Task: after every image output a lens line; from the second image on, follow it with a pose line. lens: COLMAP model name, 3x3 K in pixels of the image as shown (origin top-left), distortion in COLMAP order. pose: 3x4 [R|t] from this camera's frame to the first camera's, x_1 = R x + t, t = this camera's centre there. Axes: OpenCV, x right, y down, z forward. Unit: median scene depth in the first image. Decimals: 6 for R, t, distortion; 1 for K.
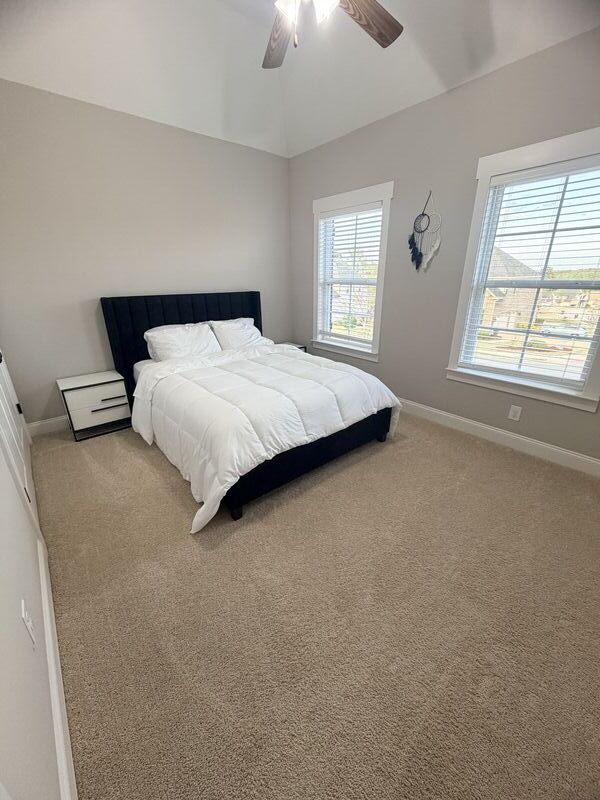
lens RADIAL K [[320.3, 0, 300.7], [0, 320.3, 401.8], [0, 0, 1]] dist [-0.000619, -0.000257]
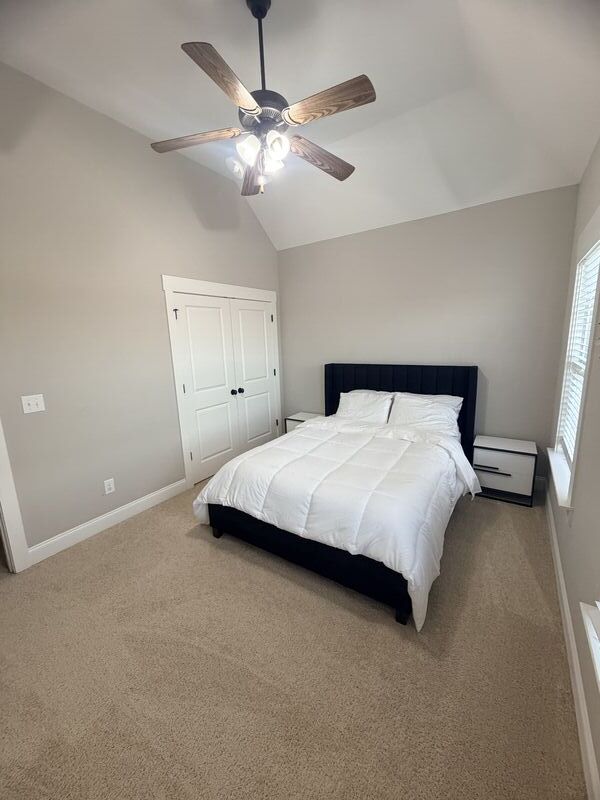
lens RADIAL K [[320.3, 0, 298.9], [0, 320.3, 397.7], [0, 0, 1]] dist [-0.000619, -0.000257]
pose [[0.255222, 0.173144, -0.951253, 0.926738], [-0.315317, 0.944953, 0.087397, -0.354522], [0.914022, 0.277641, 0.295768, 0.675012]]
